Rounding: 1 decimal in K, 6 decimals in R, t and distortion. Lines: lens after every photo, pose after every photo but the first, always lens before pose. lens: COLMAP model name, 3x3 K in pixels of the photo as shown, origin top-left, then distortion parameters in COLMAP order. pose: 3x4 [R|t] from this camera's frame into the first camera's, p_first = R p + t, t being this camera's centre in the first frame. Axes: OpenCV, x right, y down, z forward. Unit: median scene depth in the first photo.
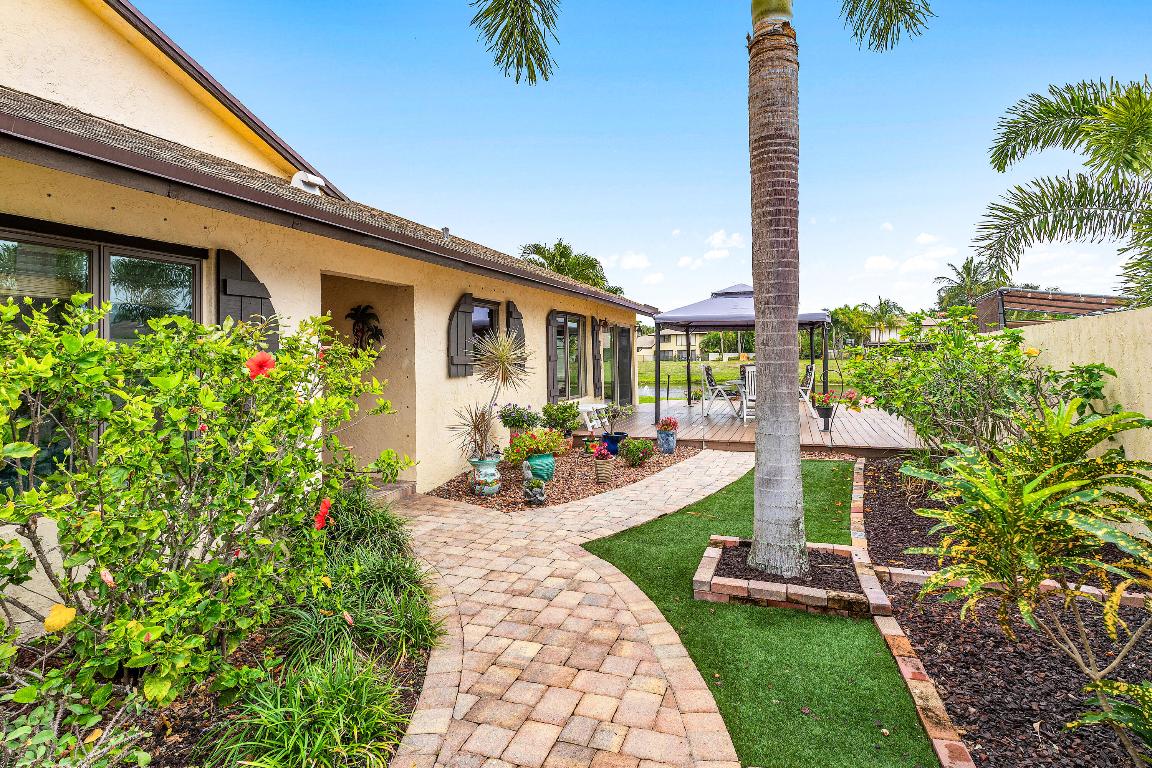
lens RADIAL K [[548.6, 0, 576.6], [0, 548.6, 350.0], [0, 0, 1]] dist [-0.000028, 0.000060]
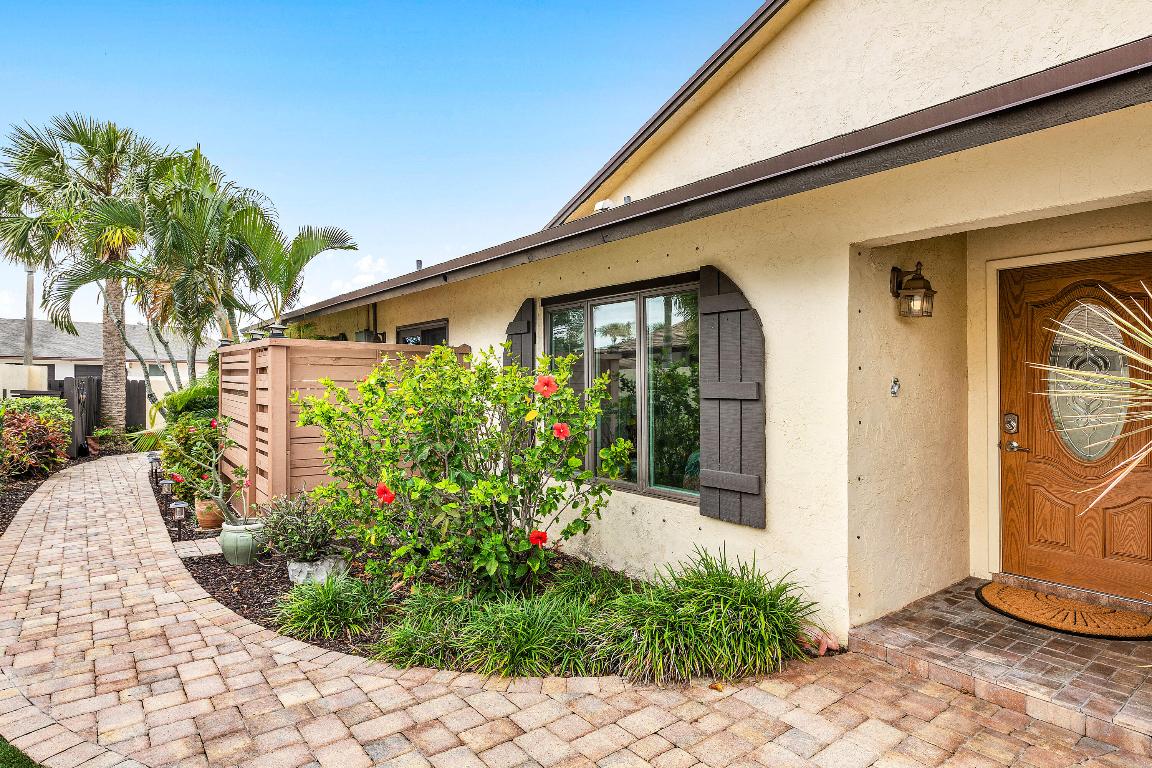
lens RADIAL K [[572.3, 0, 576.0], [0, 572.3, 384.0], [0, 0, 1]] dist [-0.000326, 0.000022]
pose [[-0.472429, 0.009405, -0.881319, 0.441887], [0.008580, 0.999945, 0.006072, -0.005435], [0.881327, -0.004693, -0.472483, 1.514223]]
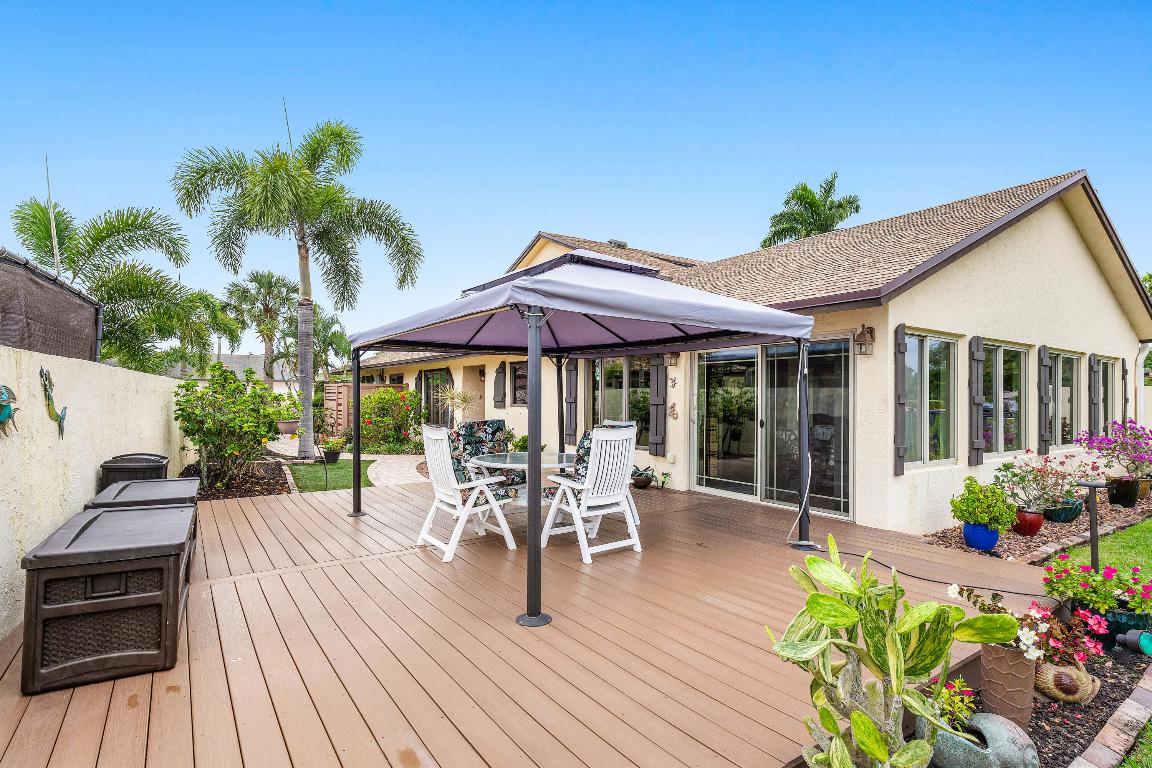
lens RADIAL K [[588.2, 0, 575.2], [0, 588.2, 403.0], [0, 0, 1]] dist [-0.001130, -0.000149]
pose [[-0.572385, 0.008755, -0.819938, 1.443176], [0.008102, 0.999955, 0.005021, 0.016668], [0.819945, -0.003769, -0.572430, 3.032724]]
